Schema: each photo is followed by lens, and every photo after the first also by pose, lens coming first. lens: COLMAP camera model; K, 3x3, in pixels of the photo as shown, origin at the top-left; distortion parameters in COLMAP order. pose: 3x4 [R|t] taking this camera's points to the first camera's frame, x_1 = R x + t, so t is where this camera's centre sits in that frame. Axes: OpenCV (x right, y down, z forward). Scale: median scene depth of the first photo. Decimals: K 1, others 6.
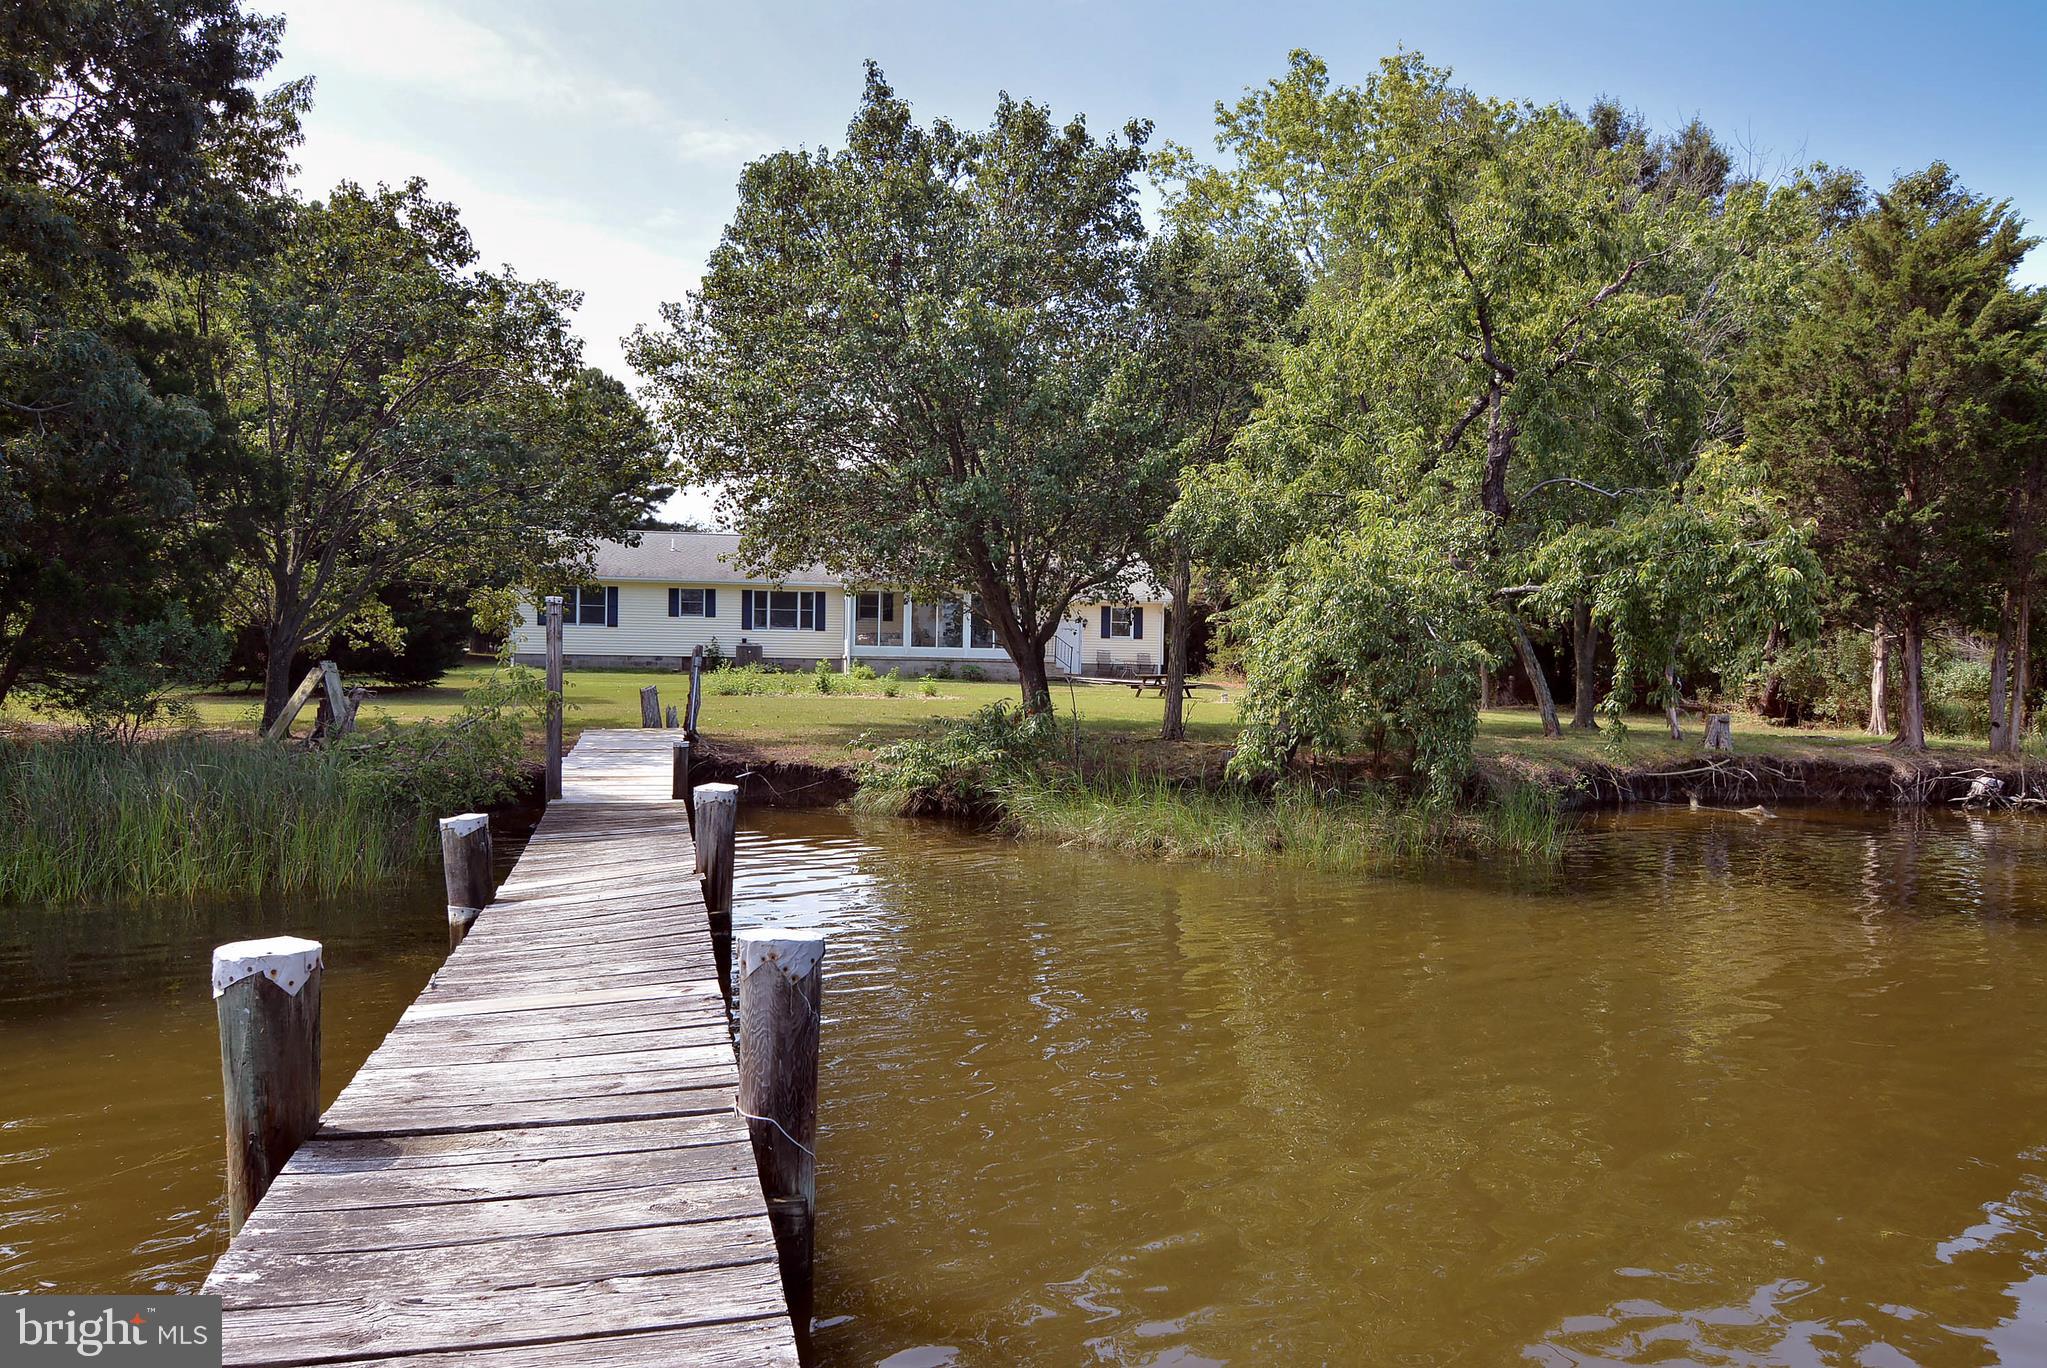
lens RADIAL K [[1371.5, 0, 1064.9], [0, 1371.5, 708.9], [0, 0, 1]] dist [-0.007688, -0.002961]
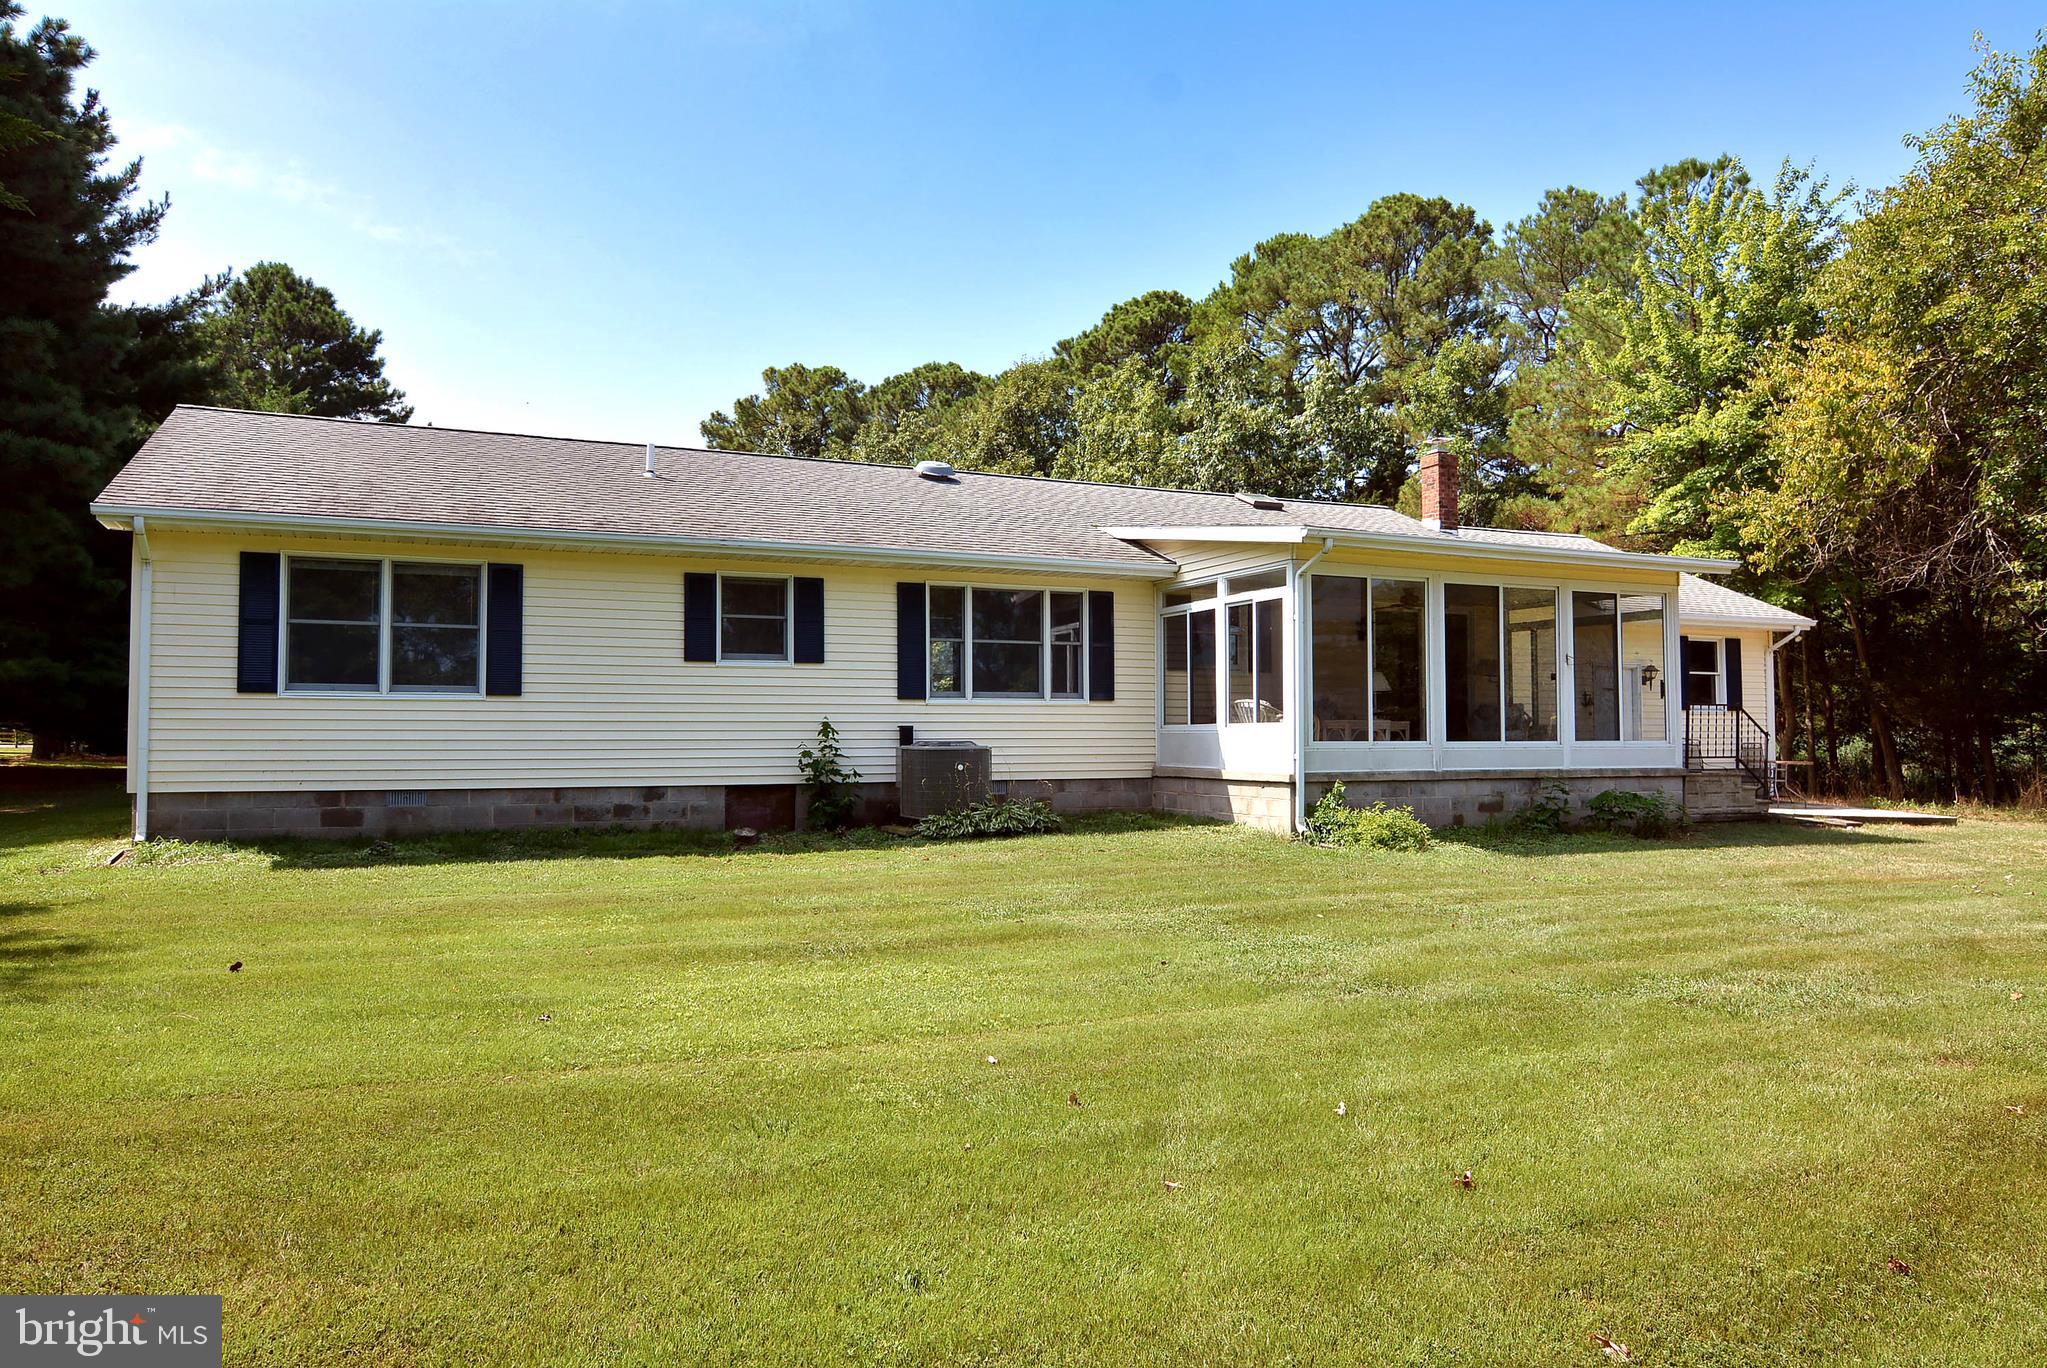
lens RADIAL K [[1371.5, 0, 1064.9], [0, 1371.5, 708.9], [0, 0, 1]] dist [-0.007688, -0.002961]
pose [[0.974299, -0.016884, 0.224625, -0.268228], [0.028992, 0.998292, -0.050716, -0.037033], [-0.223385, 0.055925, 0.973125, 0.655776]]
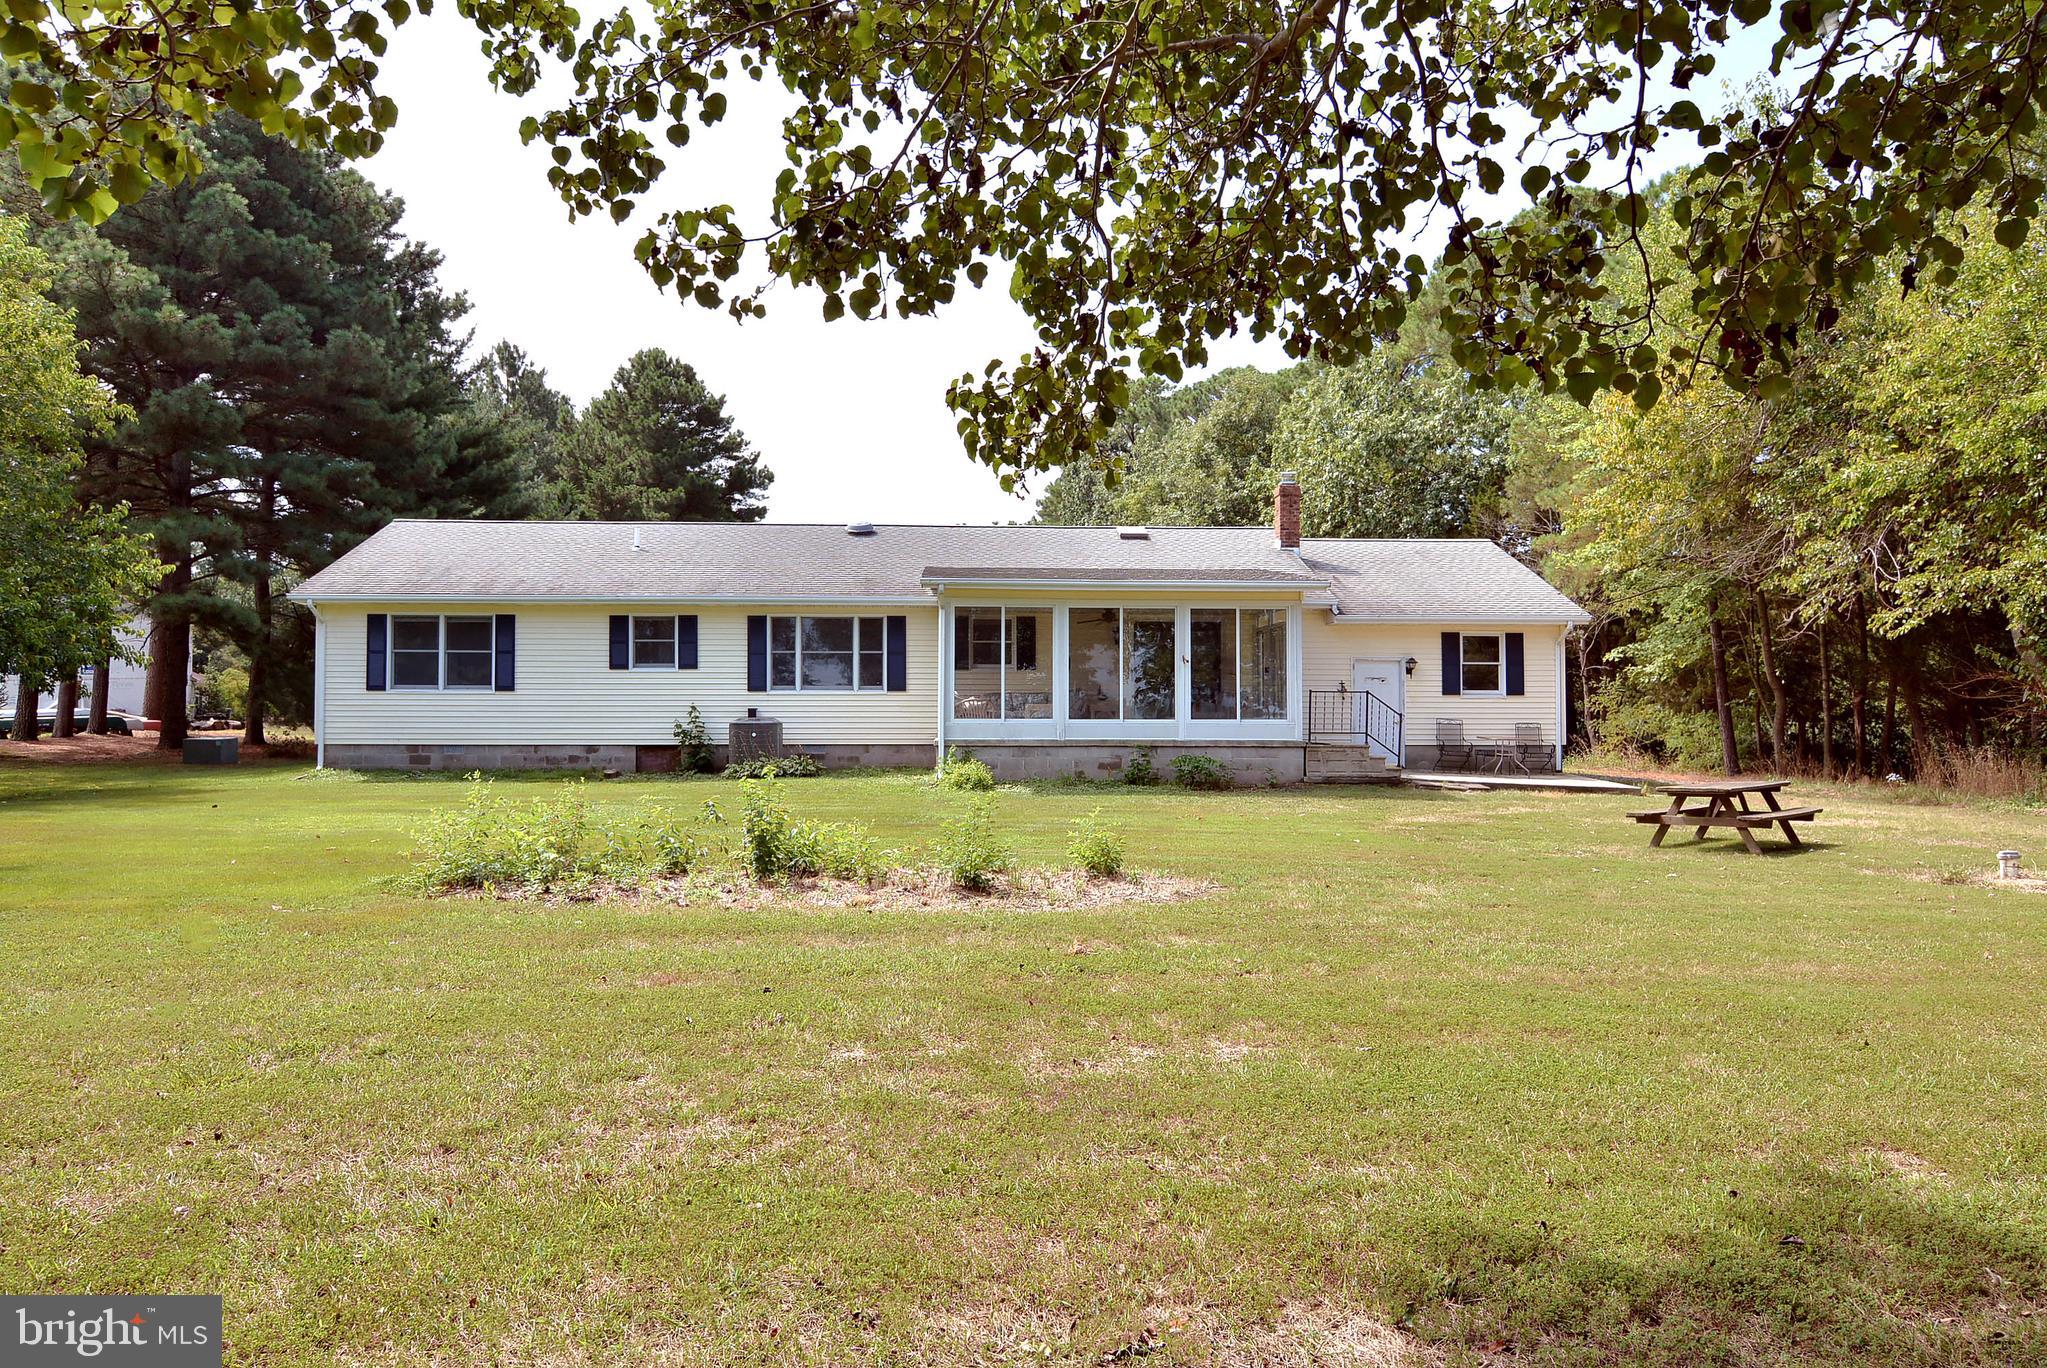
lens RADIAL K [[1453.0, 0, 1023.5], [0, 1453.0, 684.0], [0, 0, 1]] dist [0.042506, 0.000554]
pose [[0.986894, -0.022056, -0.159855, -0.043280], [0.011696, 0.997786, -0.065464, -0.023124], [0.160945, 0.062737, 0.984967, 0.466223]]
